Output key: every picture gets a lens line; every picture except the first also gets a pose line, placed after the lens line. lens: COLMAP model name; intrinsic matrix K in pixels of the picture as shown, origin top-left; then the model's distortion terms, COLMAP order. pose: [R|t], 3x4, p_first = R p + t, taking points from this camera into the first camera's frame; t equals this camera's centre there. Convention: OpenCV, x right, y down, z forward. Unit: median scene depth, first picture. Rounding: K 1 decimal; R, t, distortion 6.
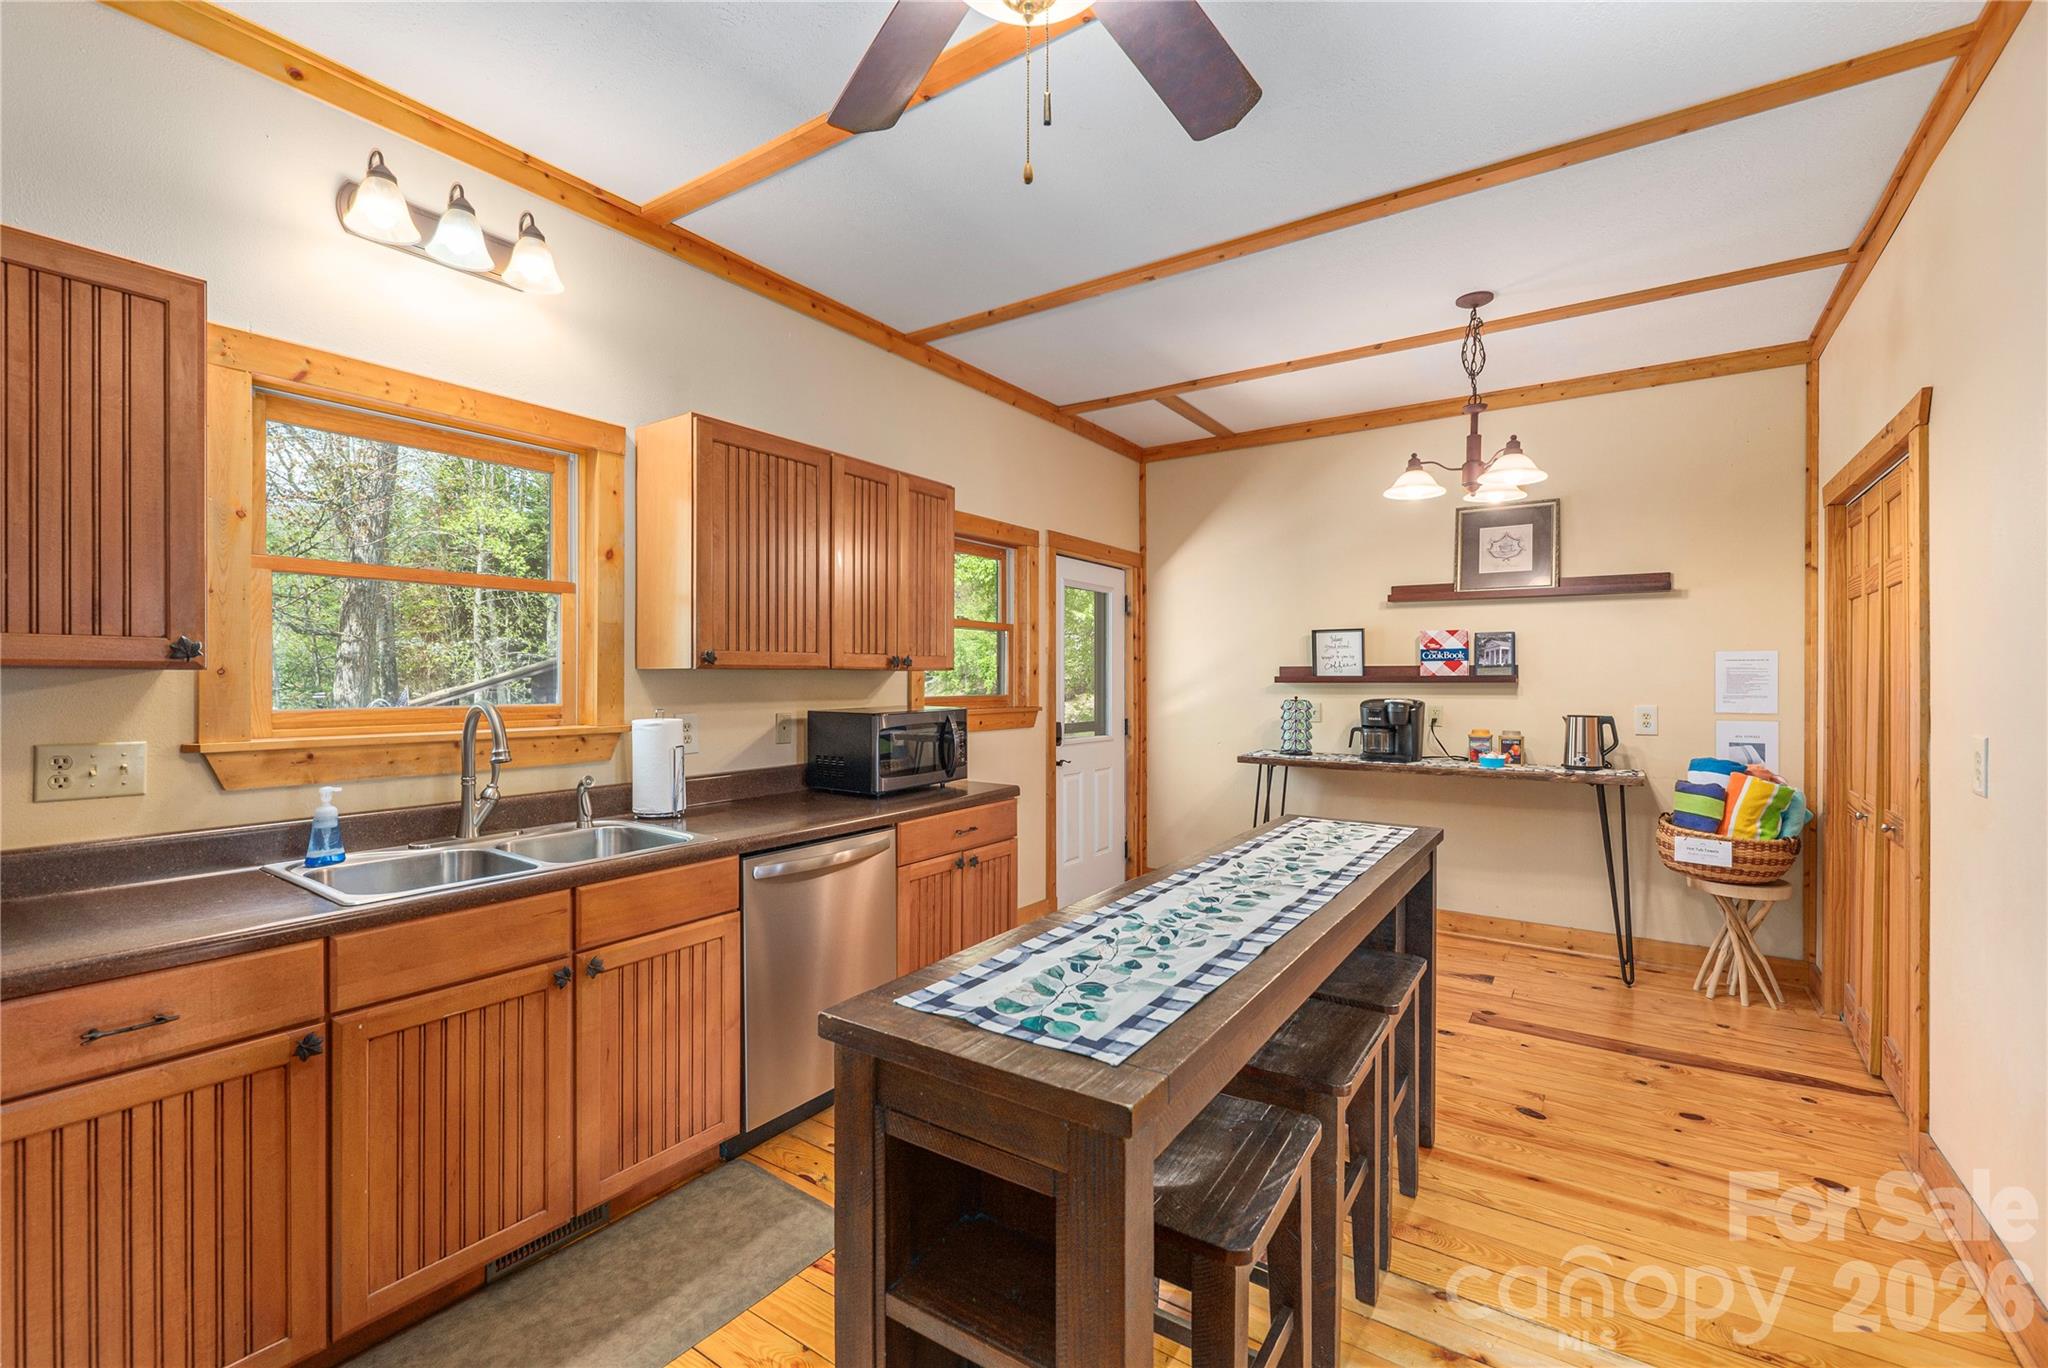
lens RADIAL K [[880.3, 0, 1024.0], [0, 880.3, 681.9], [0, 0, 1]] dist [-0.000407, -0.000027]
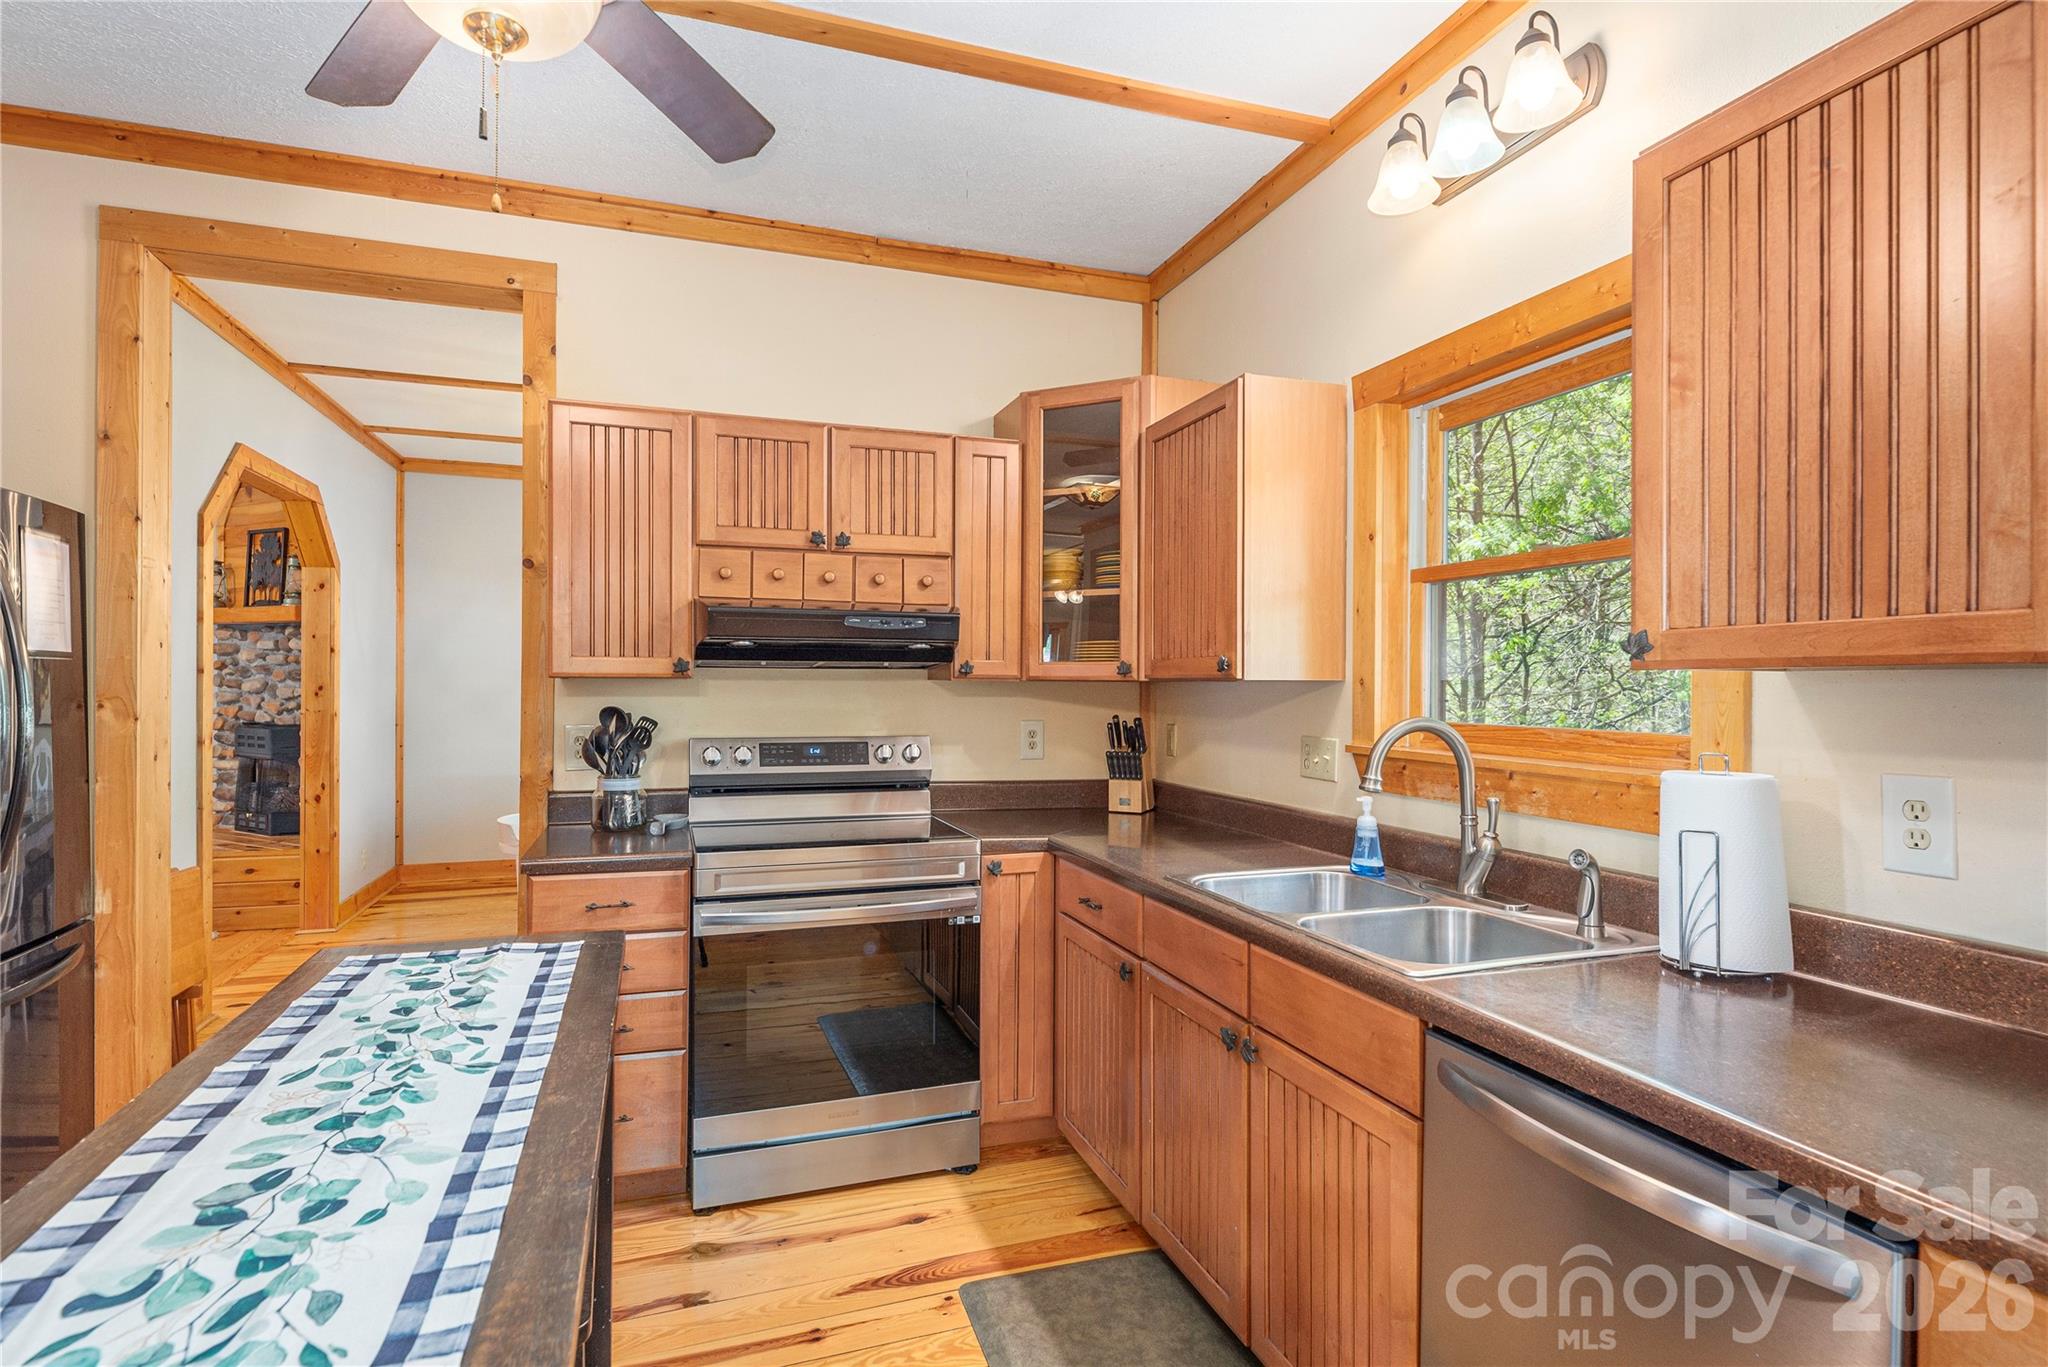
lens RADIAL K [[1007.8, 0, 1015.8], [0, 1007.8, 682.2], [0, 0, 1]] dist [-0.001300, 0.001014]
pose [[-0.595569, -0.008036, -0.803264, 0.399253], [-0.012357, 0.999923, -0.000841, -0.005868], [0.803209, 0.009425, -0.595623, 1.468791]]
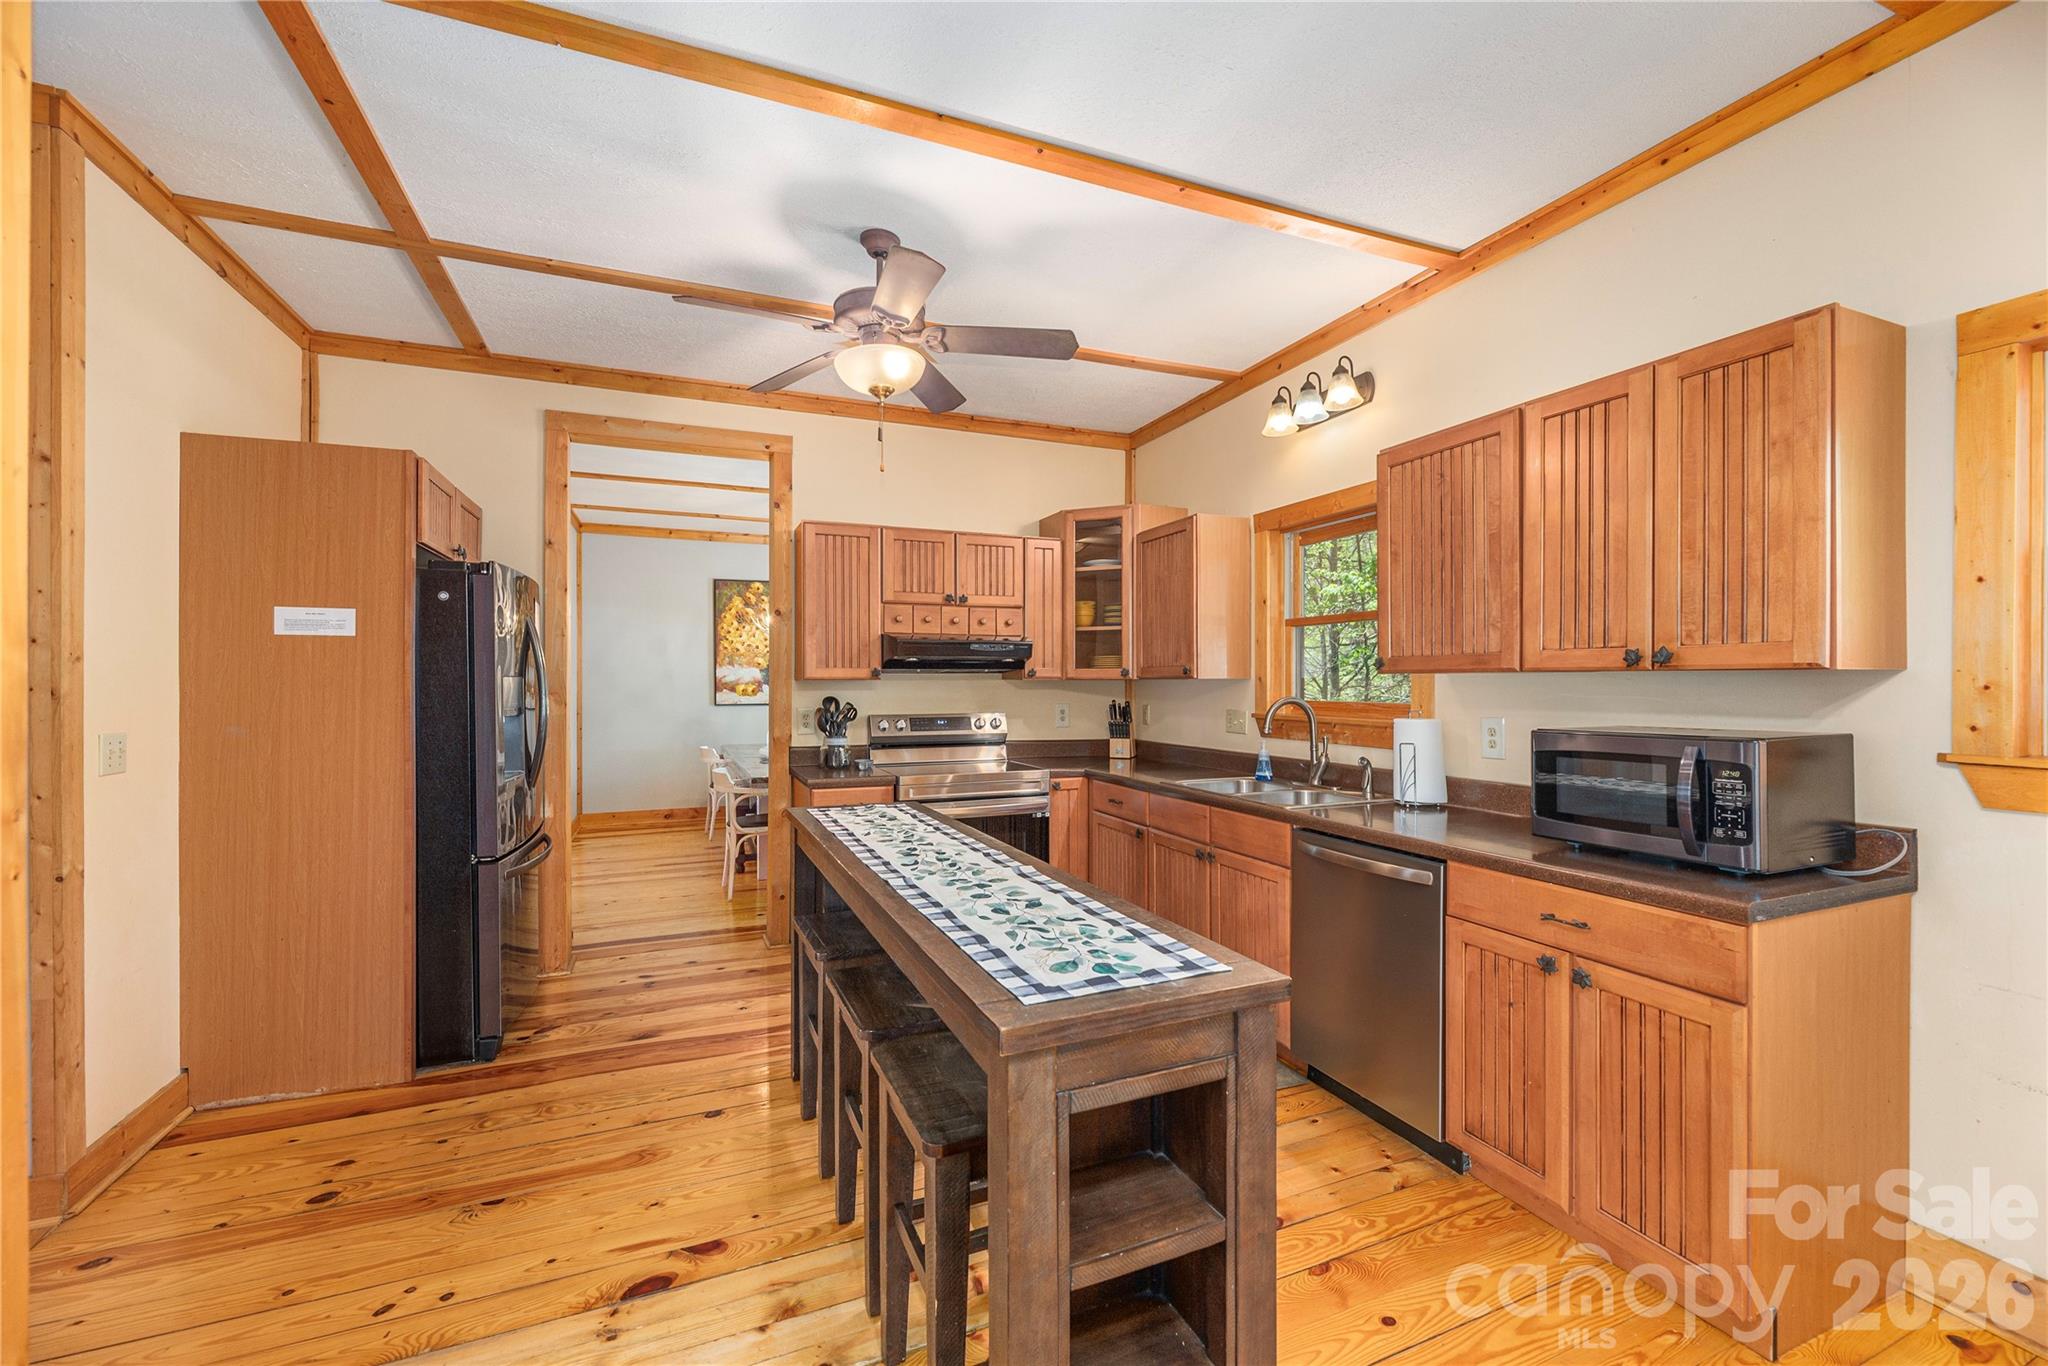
lens RADIAL K [[837.7, 0, 1019.0], [0, 837.7, 679.8], [0, 0, 1]] dist [-0.001375, -0.000276]
pose [[-0.543165, -0.004751, -0.839612, 1.108678], [-0.006165, 0.999980, -0.001670, -0.004920], [0.839603, 0.004269, -0.543184, 1.664336]]
